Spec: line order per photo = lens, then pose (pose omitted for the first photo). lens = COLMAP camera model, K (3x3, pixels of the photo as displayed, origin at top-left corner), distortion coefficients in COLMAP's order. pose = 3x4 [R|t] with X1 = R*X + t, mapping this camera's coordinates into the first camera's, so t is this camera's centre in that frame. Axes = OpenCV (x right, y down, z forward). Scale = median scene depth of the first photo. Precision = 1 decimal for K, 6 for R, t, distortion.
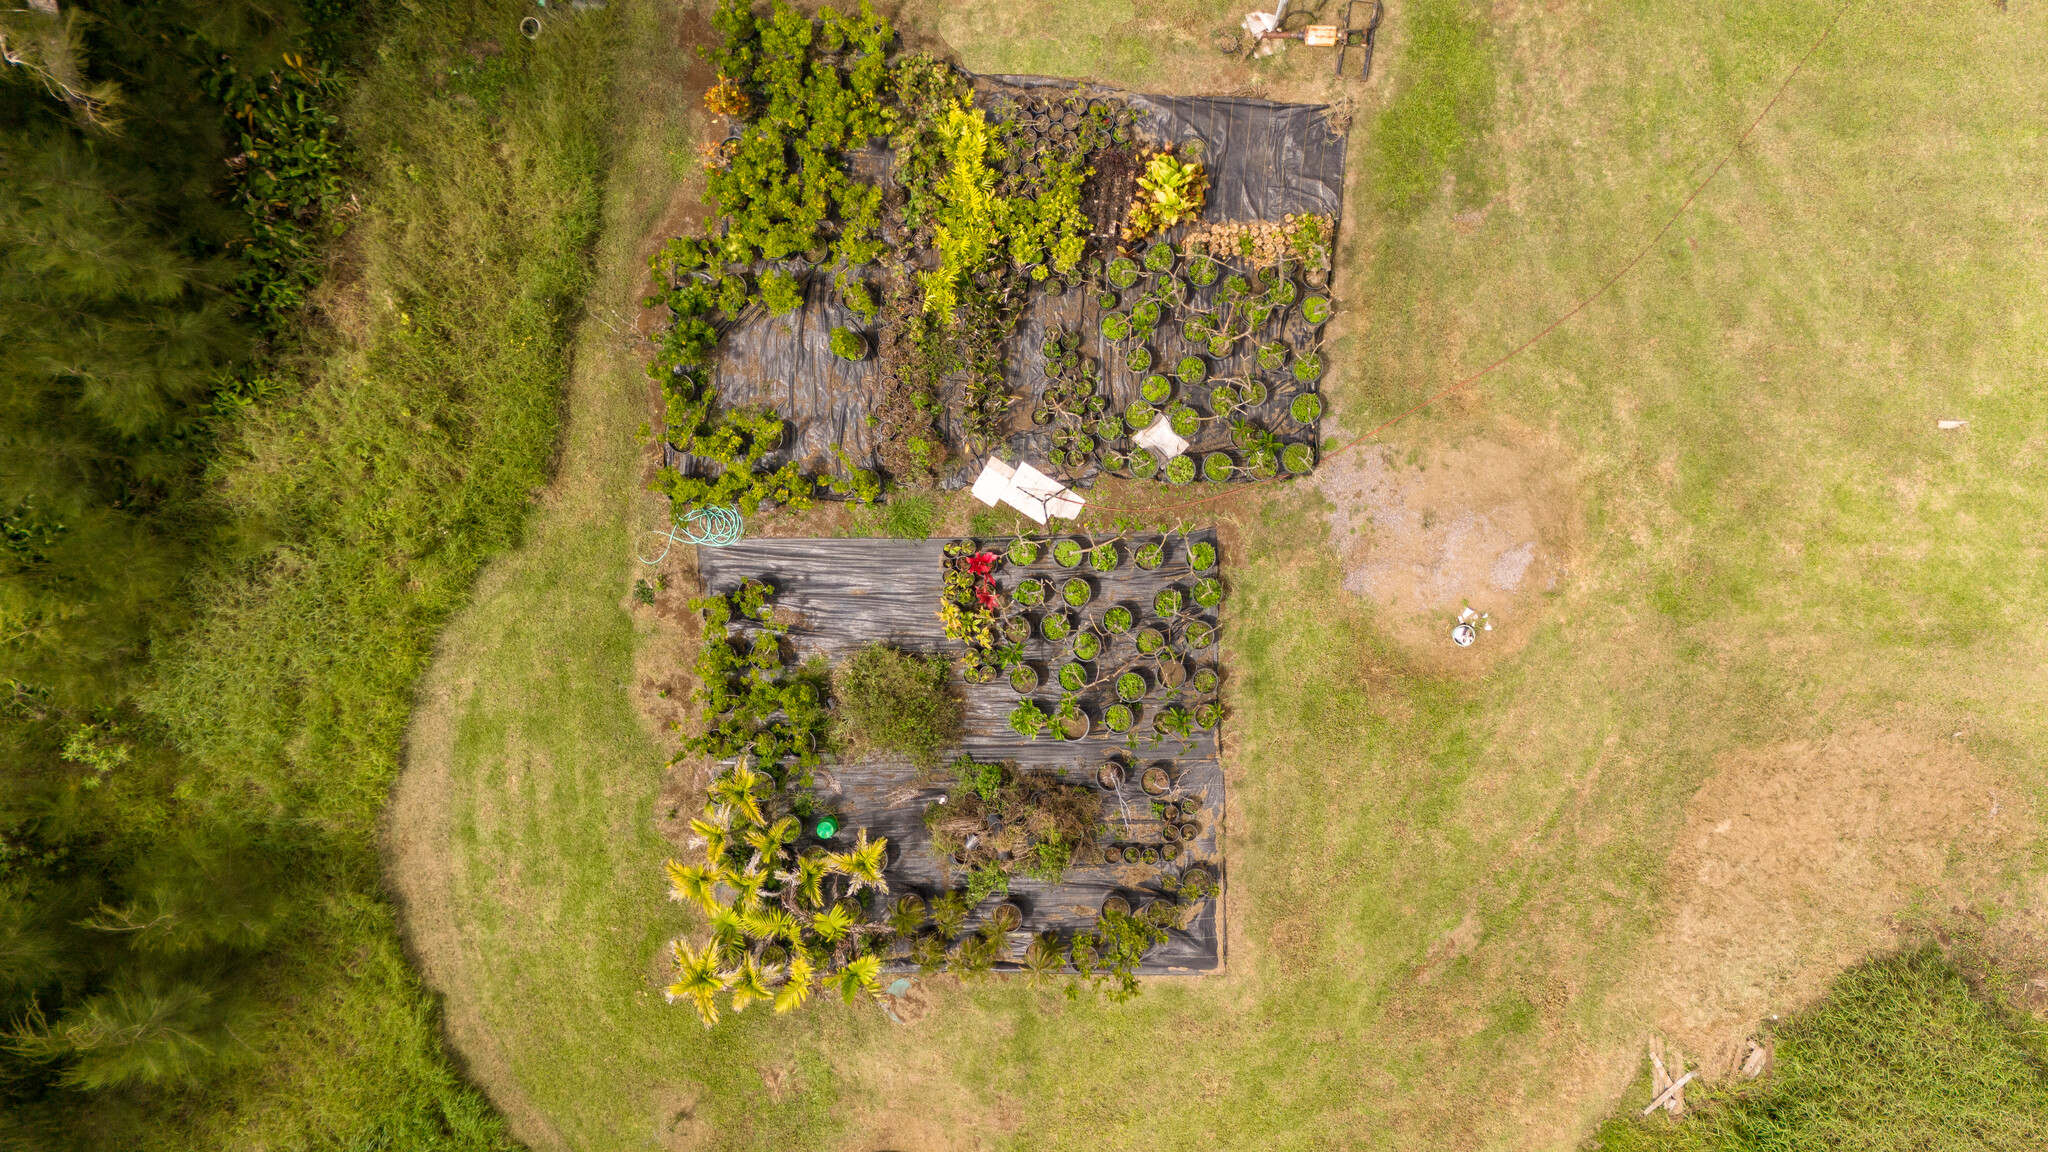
lens RADIAL K [[1508.5, 0, 1024.0], [0, 1508.5, 576.0], [0, 0, 1]] dist [0.070666, -0.075016]
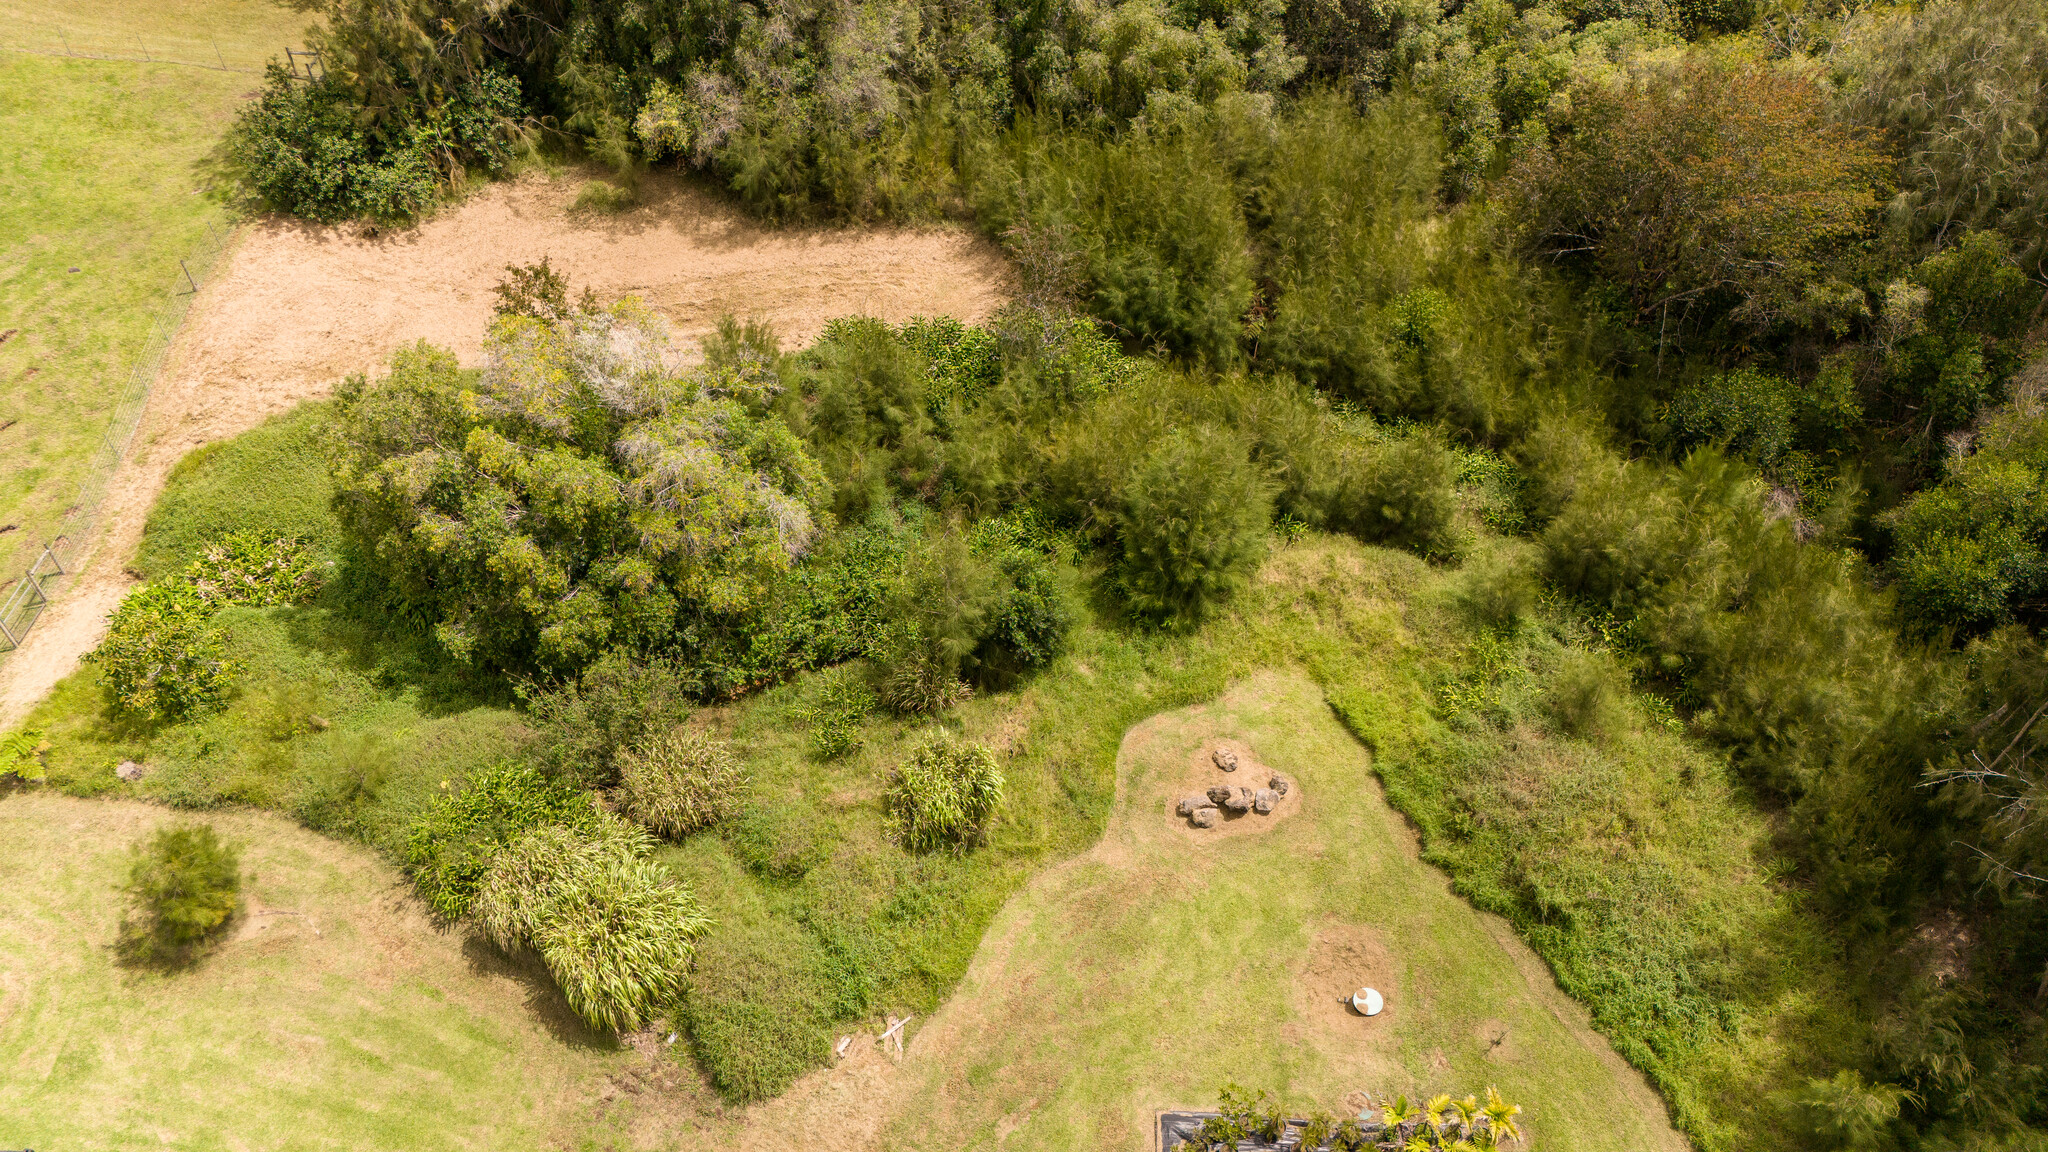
lens RADIAL K [[1508.5, 0, 1024.0], [0, 1508.5, 576.0], [0, 0, 1]] dist [0.070666, -0.075016]
pose [[-0.996909, -0.011359, 0.077735, 0.154556], [0.060682, -0.739775, 0.670112, -0.394157], [0.049895, 0.672758, 0.738178, -0.542726]]
